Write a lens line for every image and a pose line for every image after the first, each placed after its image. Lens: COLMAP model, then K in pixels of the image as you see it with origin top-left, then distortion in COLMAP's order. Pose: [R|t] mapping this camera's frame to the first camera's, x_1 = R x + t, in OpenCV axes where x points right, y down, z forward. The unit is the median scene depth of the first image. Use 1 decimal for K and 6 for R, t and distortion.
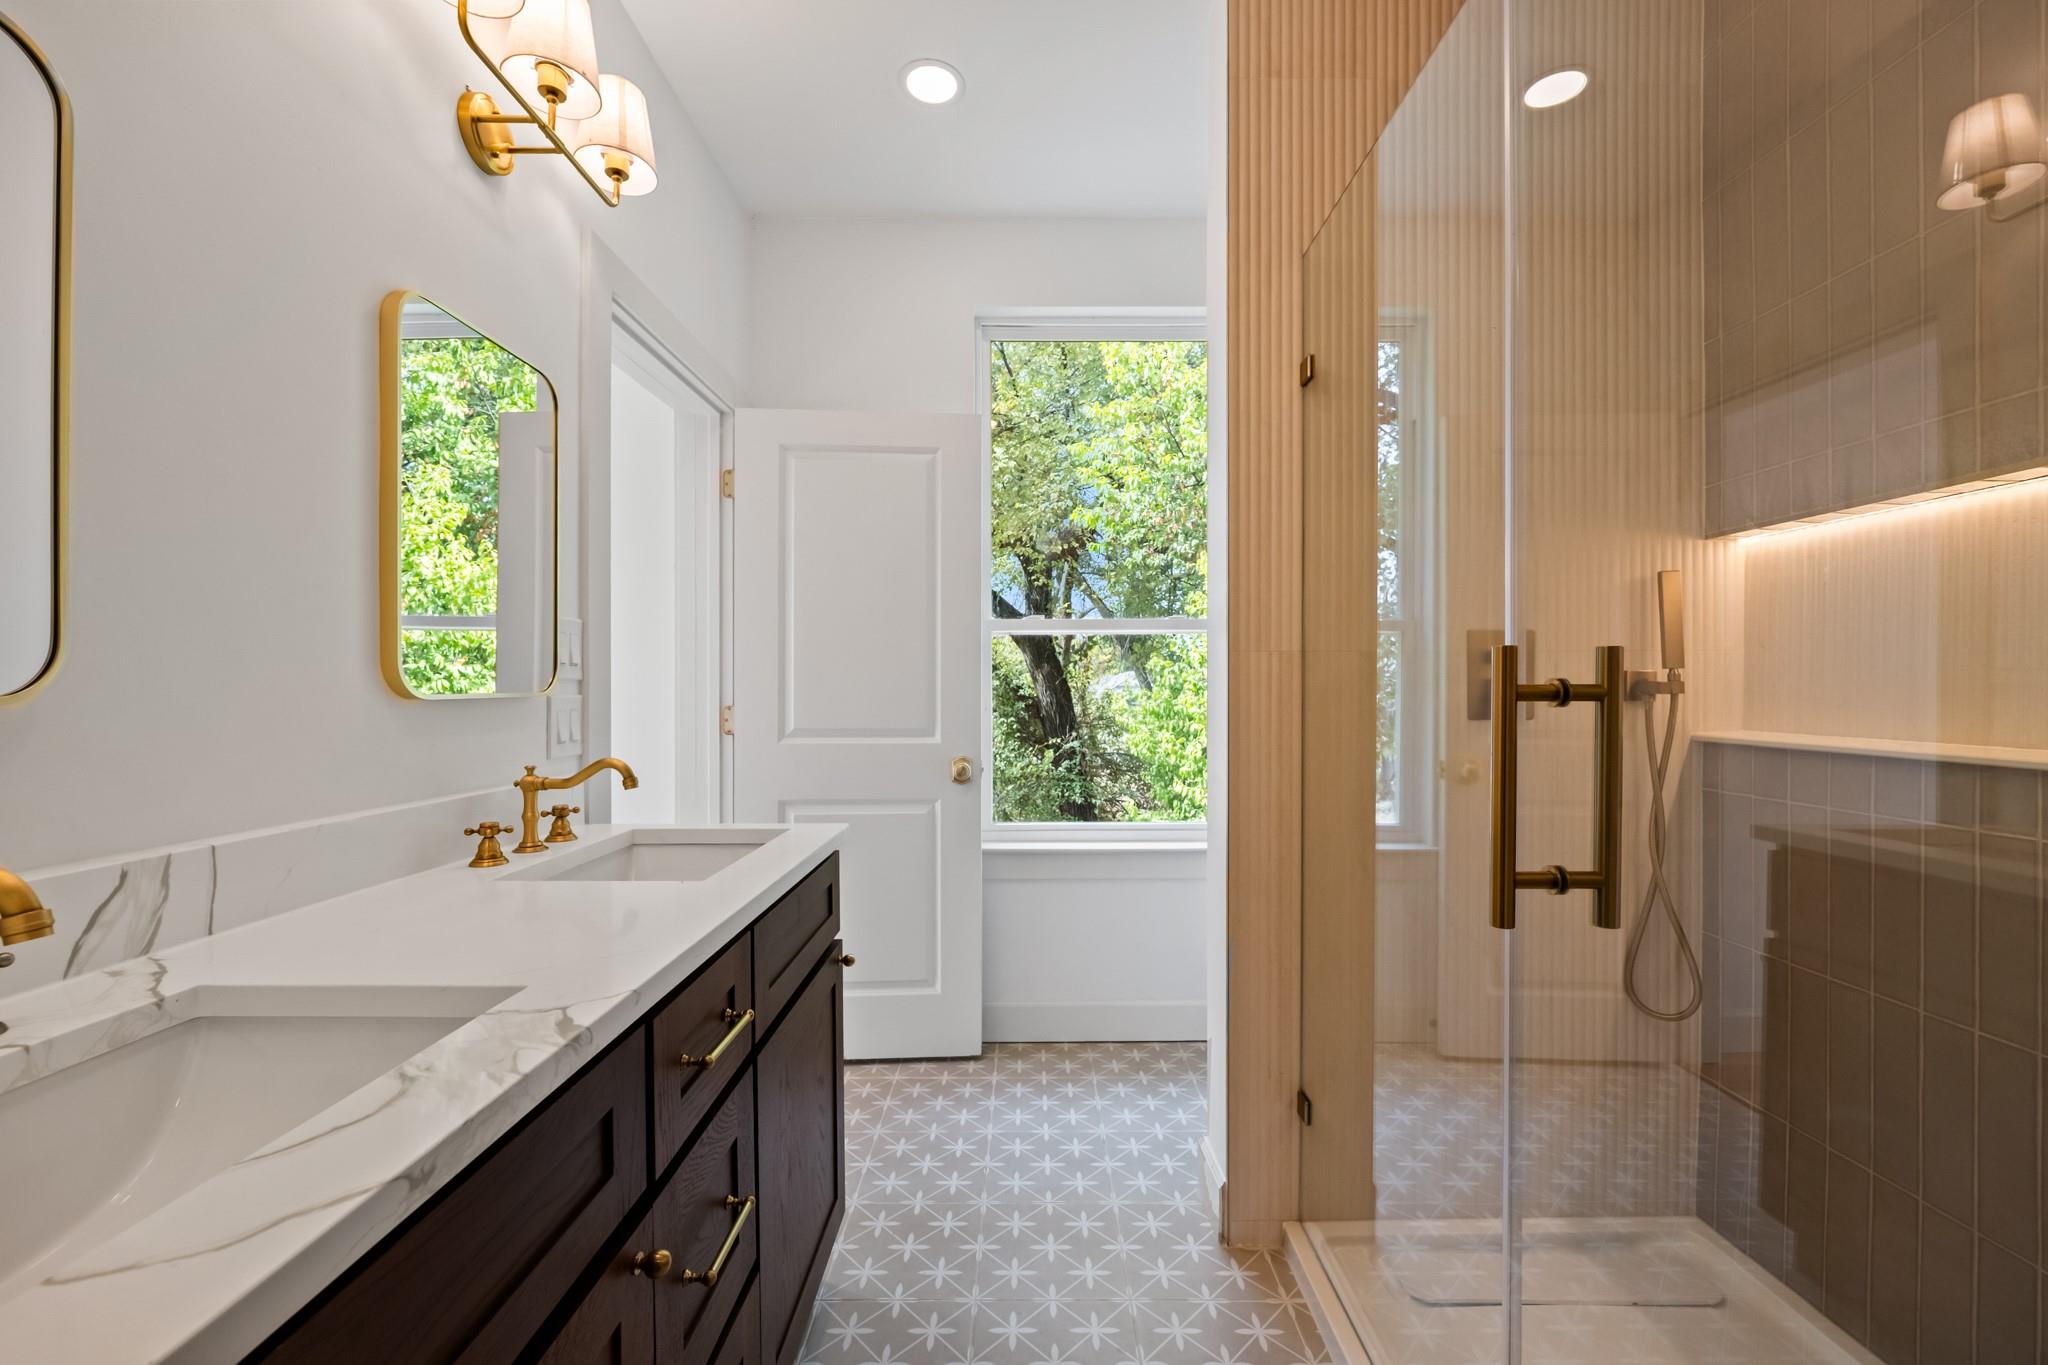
lens RADIAL K [[816.3, 0, 1025.5], [0, 816.3, 687.0], [0, 0, 1]] dist [-0.009496, 0.001469]
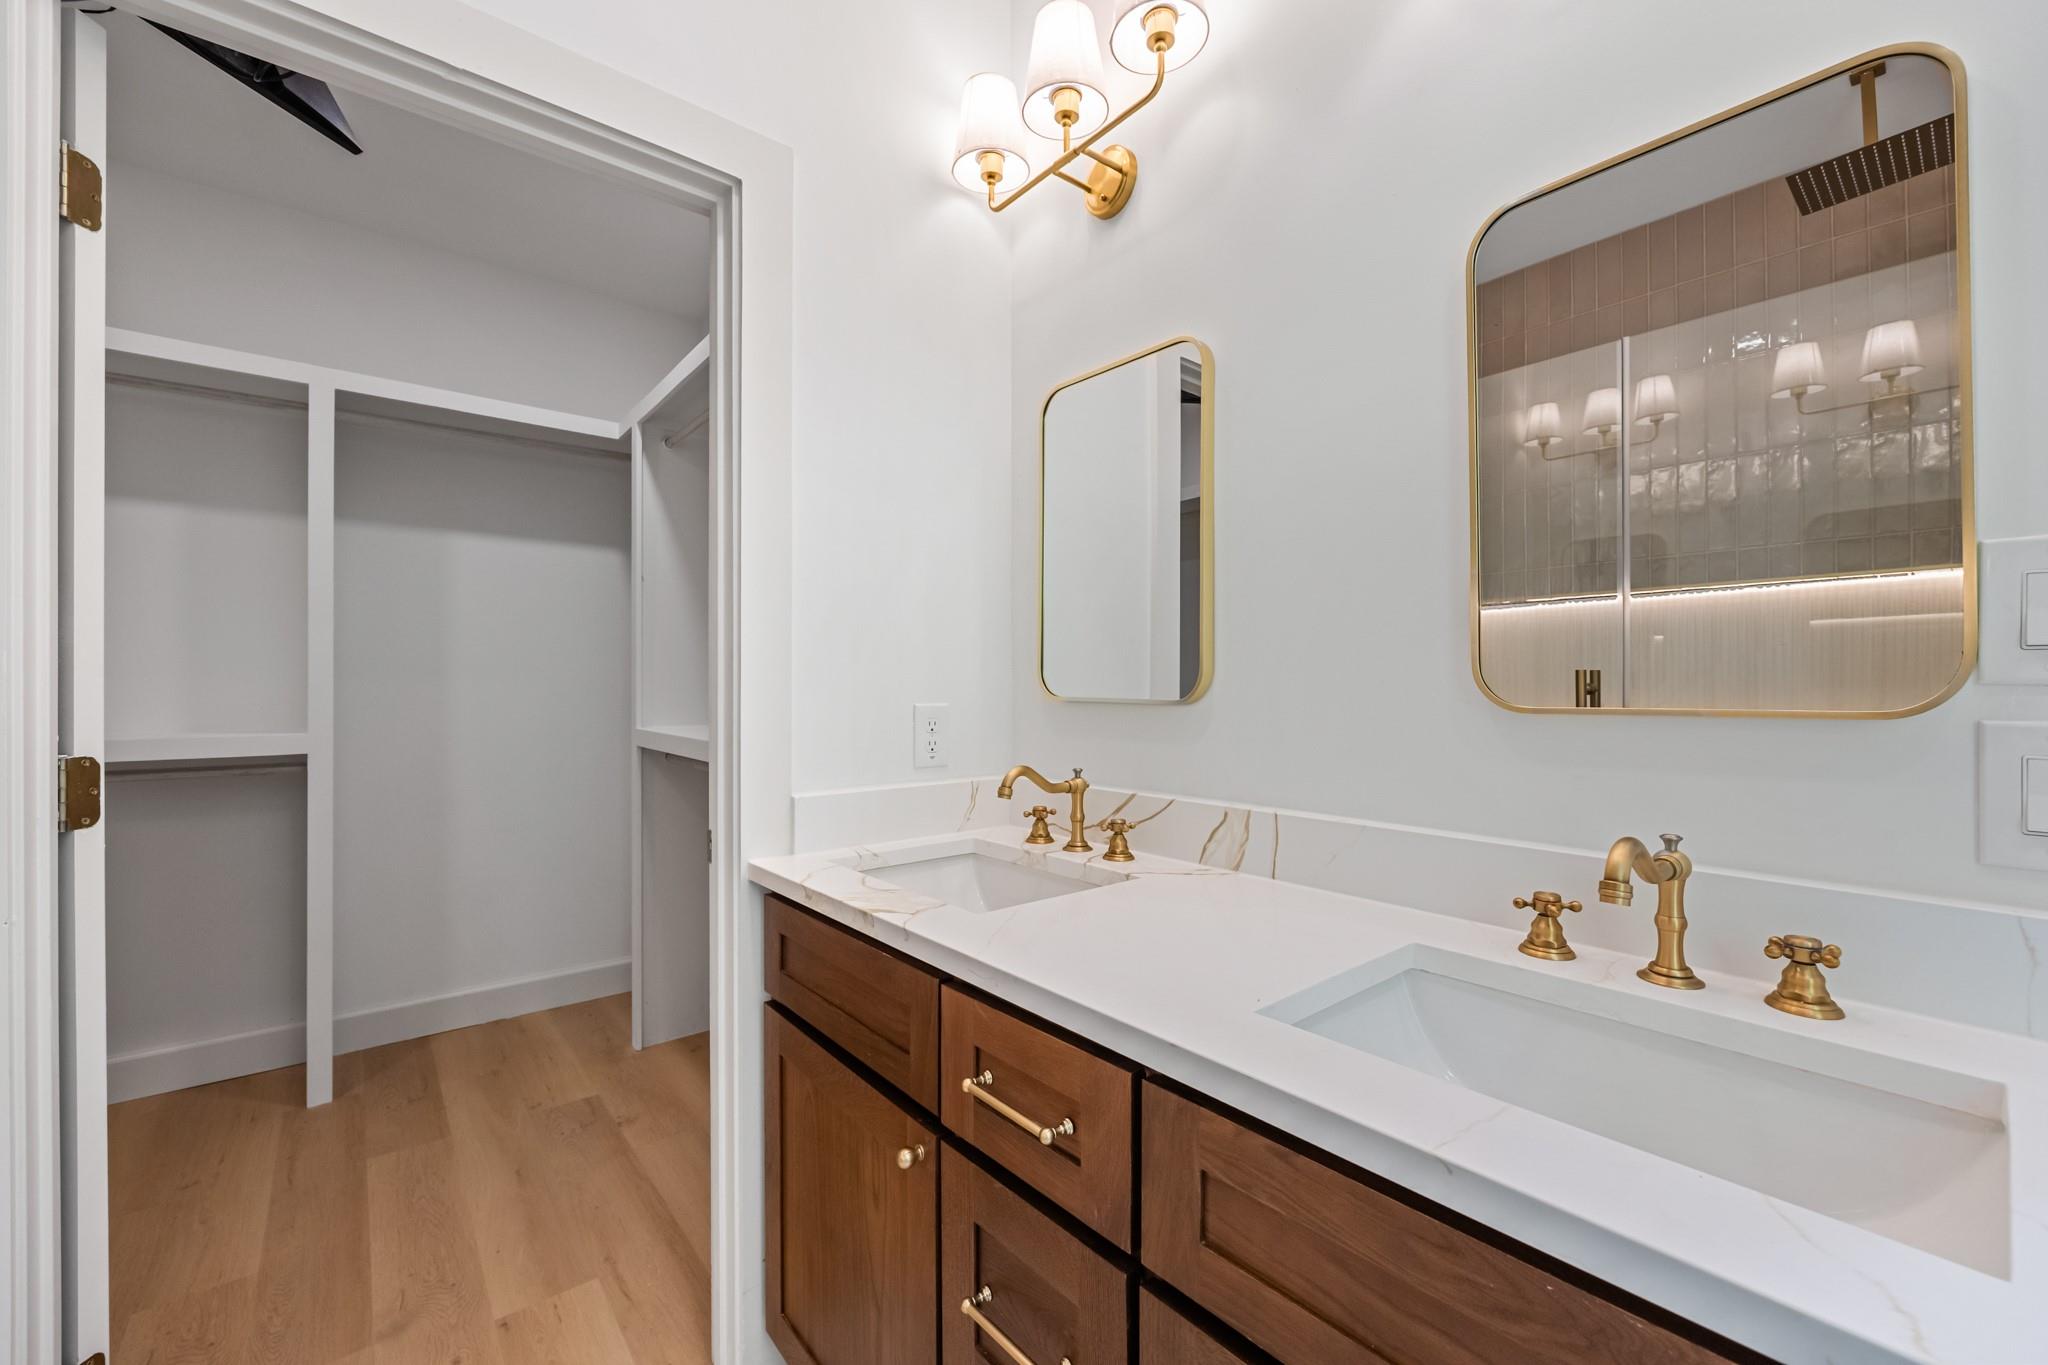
lens RADIAL K [[816.3, 0, 1027.2], [0, 816.3, 684.6], [0, 0, 1]] dist [-0.009496, 0.001469]
pose [[-0.766563, 0.004765, -0.642151, 0.200117], [0.005844, 0.999983, 0.000443, -0.023665], [0.642142, -0.003413, -0.766578, 1.925198]]
